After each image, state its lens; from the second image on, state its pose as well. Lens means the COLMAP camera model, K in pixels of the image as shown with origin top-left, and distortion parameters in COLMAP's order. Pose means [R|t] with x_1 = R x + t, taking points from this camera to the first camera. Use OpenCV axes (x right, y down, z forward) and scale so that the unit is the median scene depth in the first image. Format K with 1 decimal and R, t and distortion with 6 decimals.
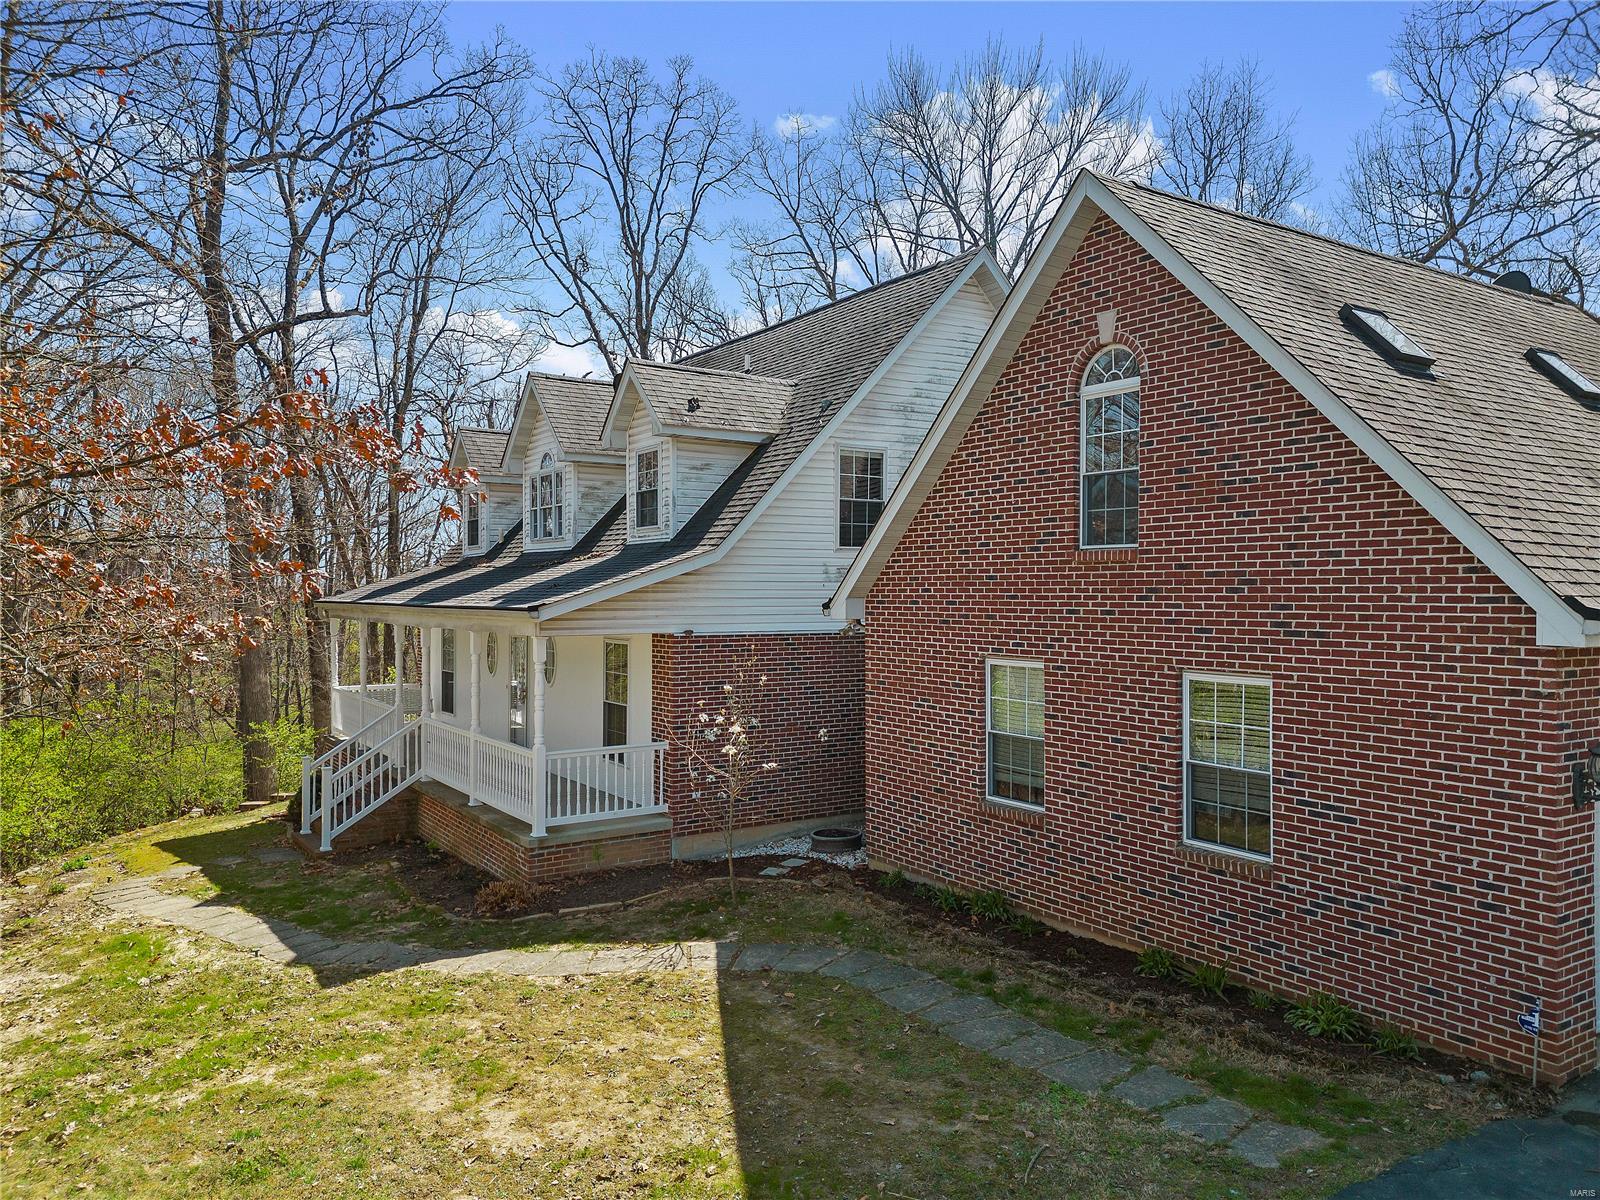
lens RADIAL K [[1145.1, 0, 806.1], [0, 1145.1, 600.0], [0, 0, 1]] dist [0.097122, -0.101750]
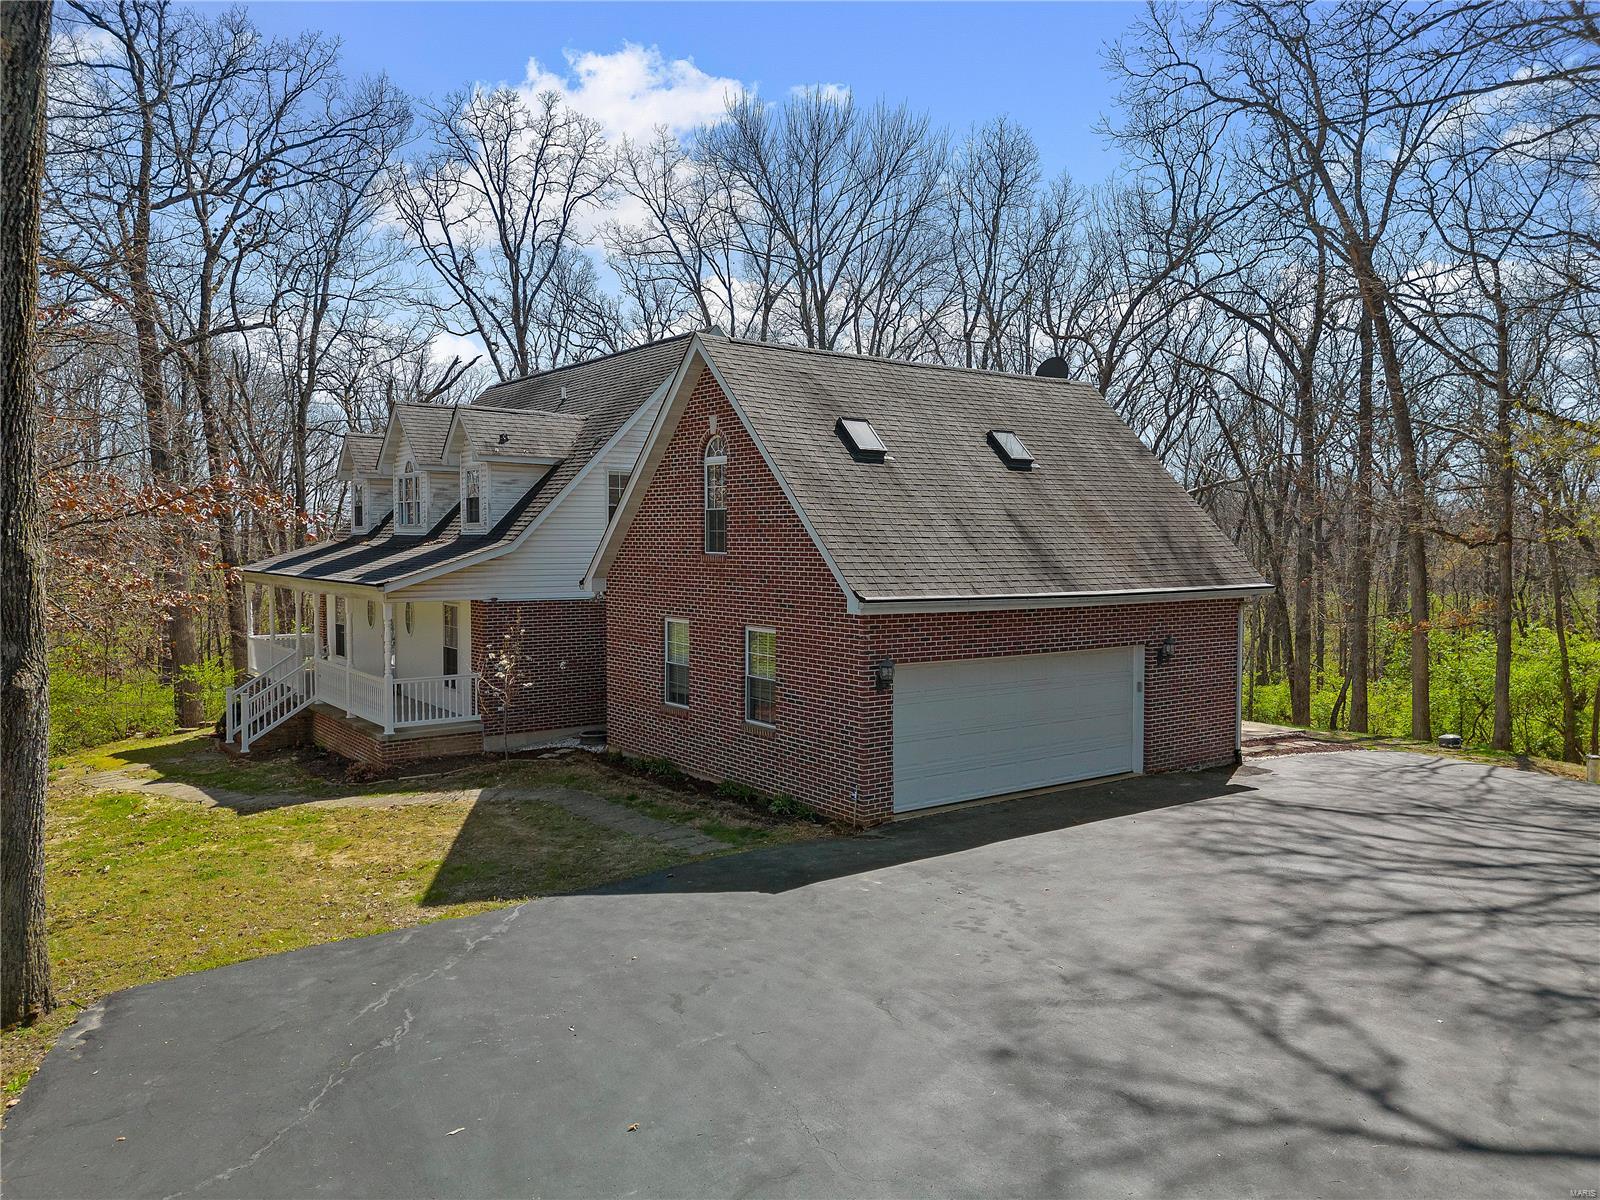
lens RADIAL K [[1145.1, 0, 806.1], [0, 1145.1, 600.0], [0, 0, 1]] dist [0.097122, -0.101750]
pose [[0.998341, -0.001290, 0.057559, 0.208409], [-0.001333, 0.998963, 0.045503, -0.038026], [-0.057558, -0.045504, 0.997305, -0.494651]]
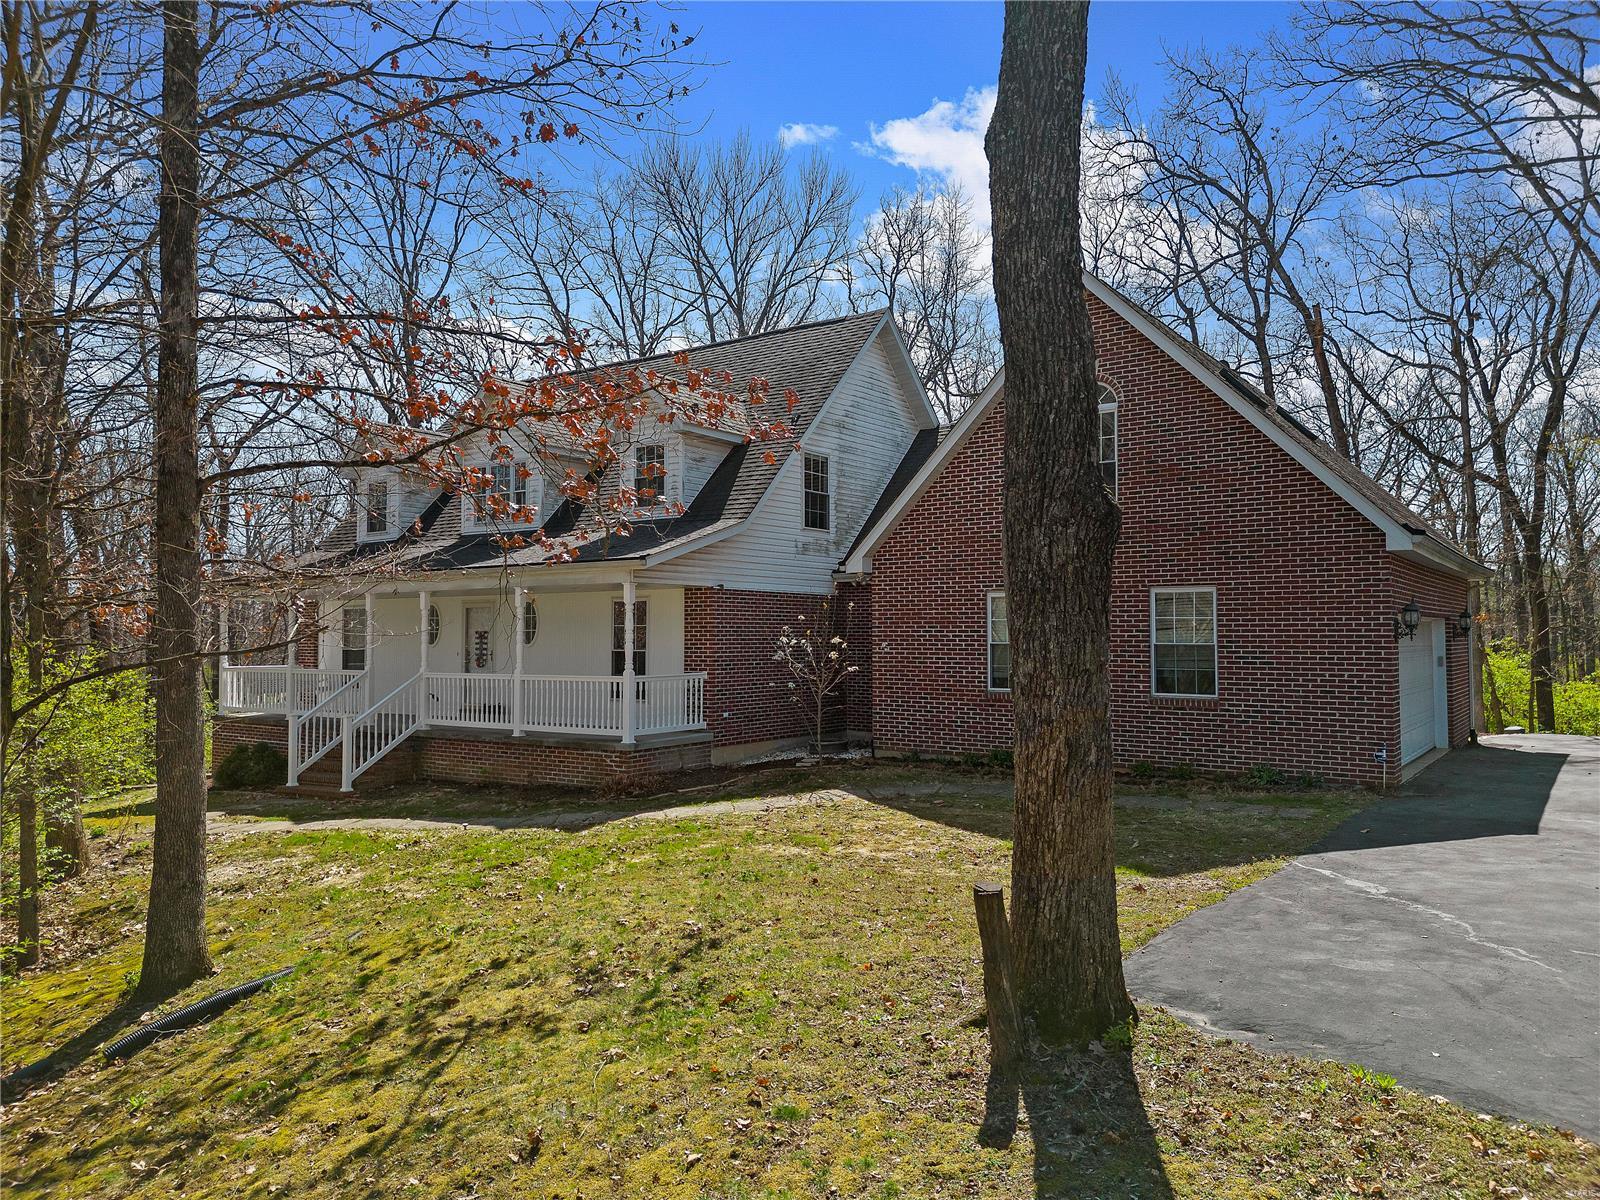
lens RADIAL K [[1106.4, 0, 827.4], [0, 1106.4, 597.4], [0, 0, 1]] dist [0.093808, -0.091678]
pose [[0.932877, 0.008000, 0.360106, -0.422273], [0.006045, 0.999265, -0.037859, 0.085634], [-0.360144, 0.037494, 0.932143, -0.178796]]
